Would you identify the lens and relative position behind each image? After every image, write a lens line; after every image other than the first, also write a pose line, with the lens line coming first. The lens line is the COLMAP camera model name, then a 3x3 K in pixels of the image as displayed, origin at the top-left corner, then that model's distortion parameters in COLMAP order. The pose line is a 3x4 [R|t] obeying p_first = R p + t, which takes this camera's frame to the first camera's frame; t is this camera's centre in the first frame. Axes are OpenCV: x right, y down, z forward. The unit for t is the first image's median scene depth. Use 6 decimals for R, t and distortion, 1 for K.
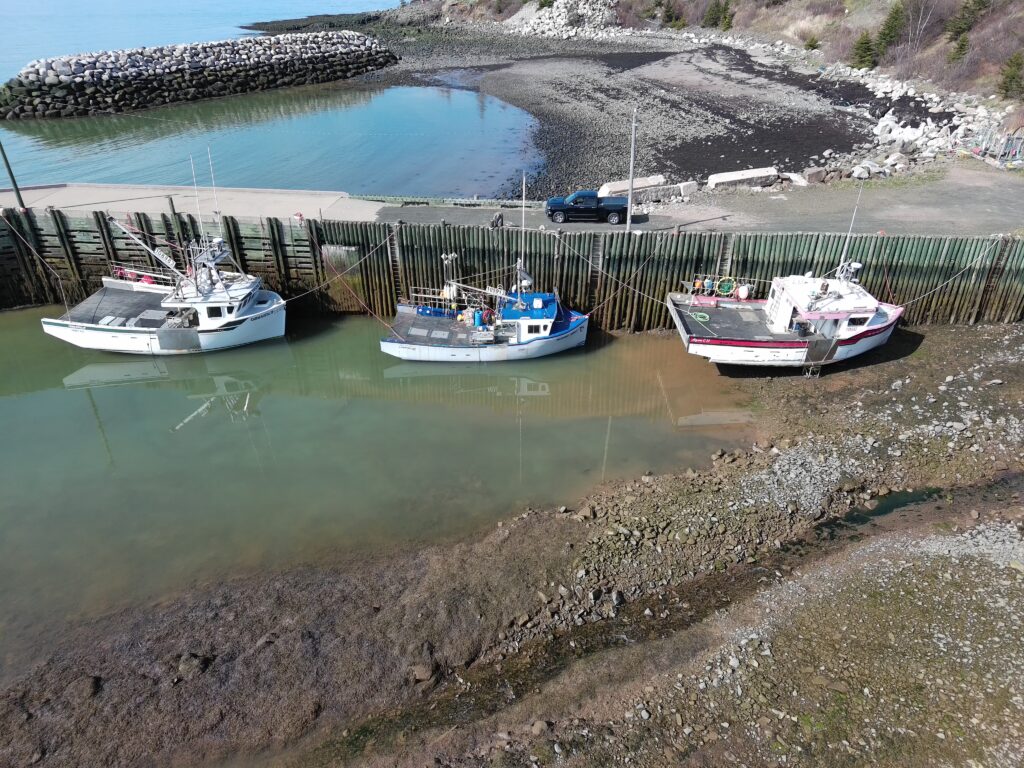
lens RADIAL K [[698.0, 0, 512.0], [0, 698.0, 384.0], [0, 0, 1]] dist [0.043177, -0.029943]
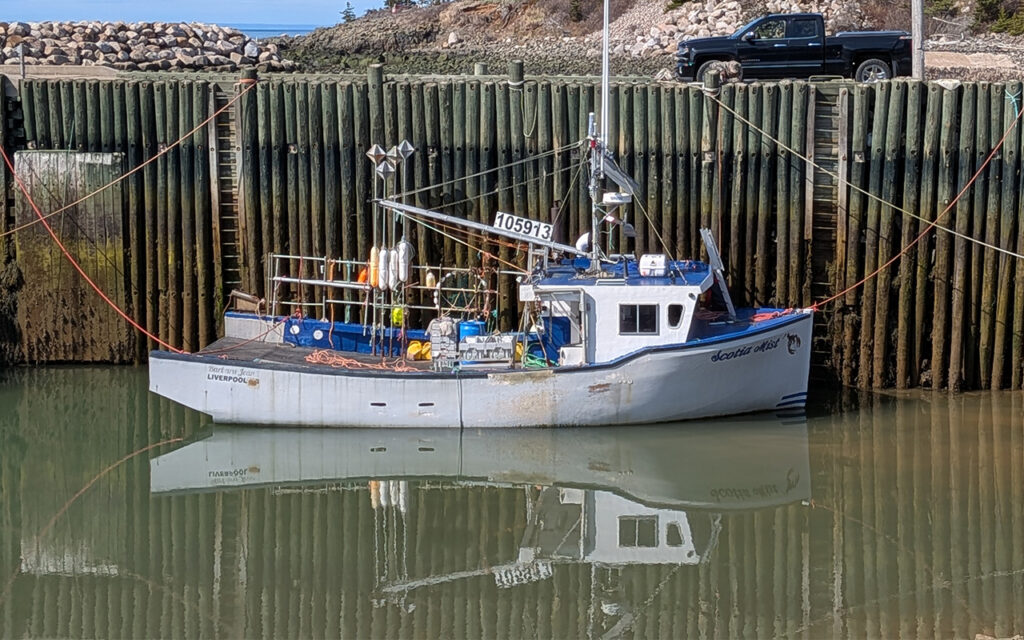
lens RADIAL K [[1898.3, 0, 578.5], [0, 1898.3, 182.7], [0, 0, 1]] dist [0.139899, -0.141436]
pose [[0.999821, 0.003198, -0.018643, 0.018310], [-0.010998, 0.900153, -0.435435, 0.221816], [0.015389, 0.435562, 0.900027, 0.181528]]
